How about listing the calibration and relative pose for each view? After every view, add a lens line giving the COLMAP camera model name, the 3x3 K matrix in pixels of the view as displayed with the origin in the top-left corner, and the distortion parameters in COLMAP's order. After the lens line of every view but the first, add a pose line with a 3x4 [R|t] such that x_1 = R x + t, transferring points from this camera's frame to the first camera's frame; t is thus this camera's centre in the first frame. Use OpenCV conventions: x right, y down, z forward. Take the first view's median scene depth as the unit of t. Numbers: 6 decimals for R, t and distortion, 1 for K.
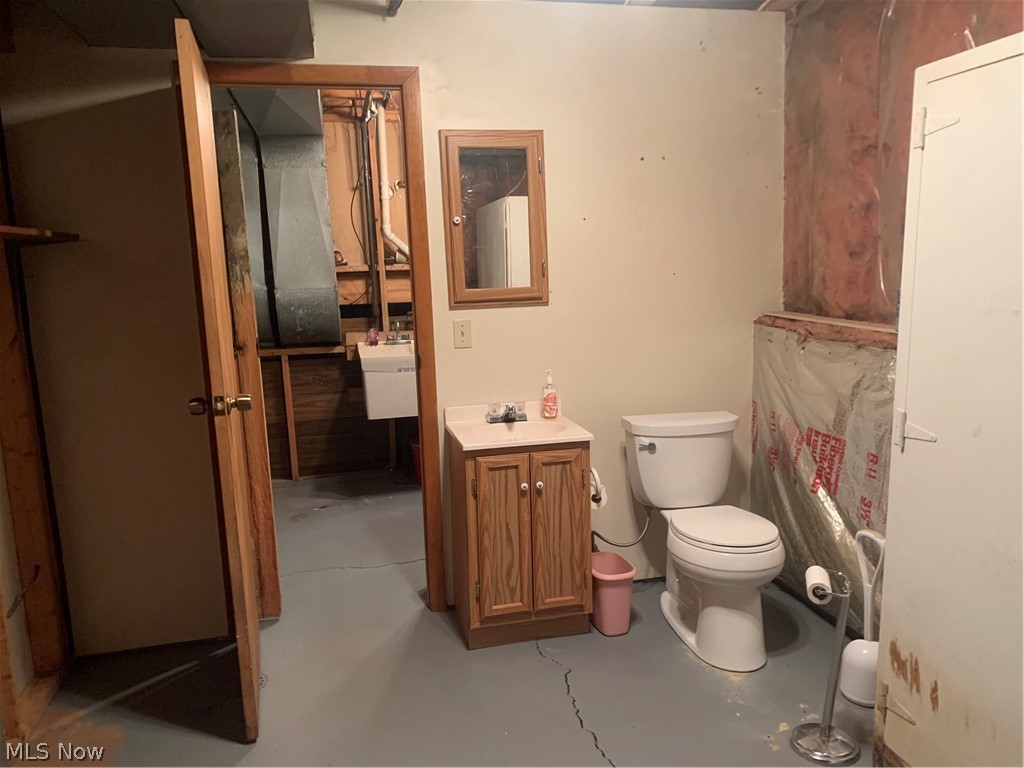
lens RADIAL K [[779.5, 0, 512.6], [0, 779.5, 385.6], [0, 0, 1]] dist [0.022557, -0.016635]
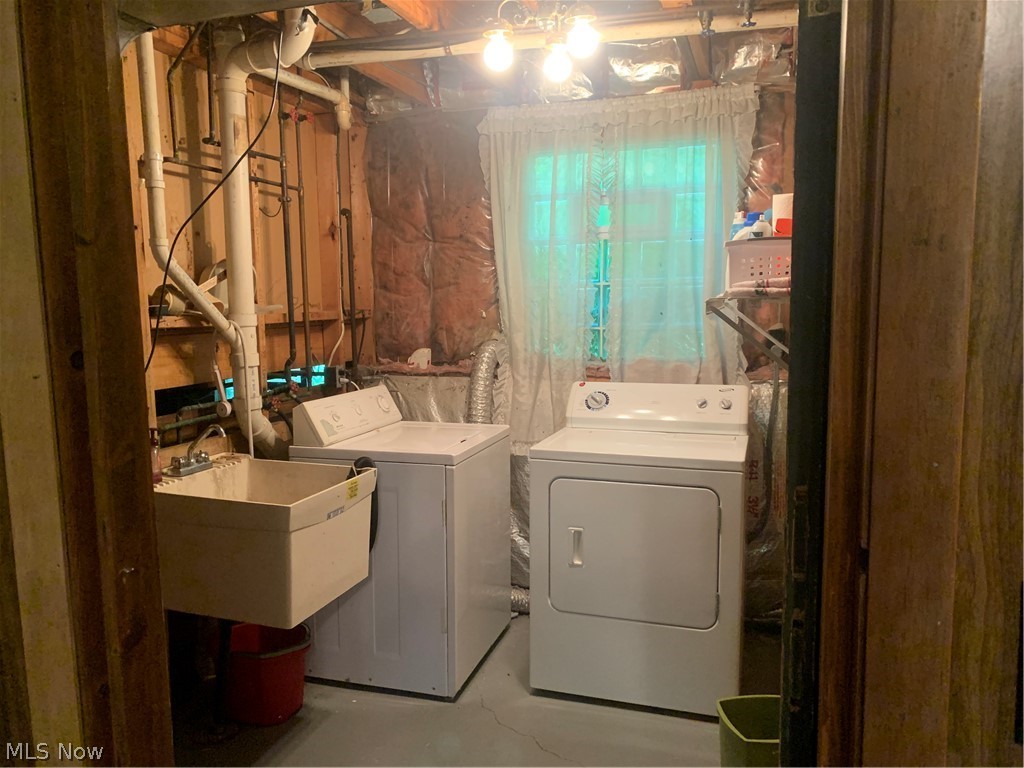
lens RADIAL K [[779.5, 0, 513.5], [0, 779.5, 384.7], [0, 0, 1]] dist [0.022557, -0.016635]
pose [[0.508005, -0.071114, 0.858413, -0.474870], [0.135266, 0.990807, 0.002033, -0.082236], [-0.850667, 0.115081, 0.512955, 0.553024]]
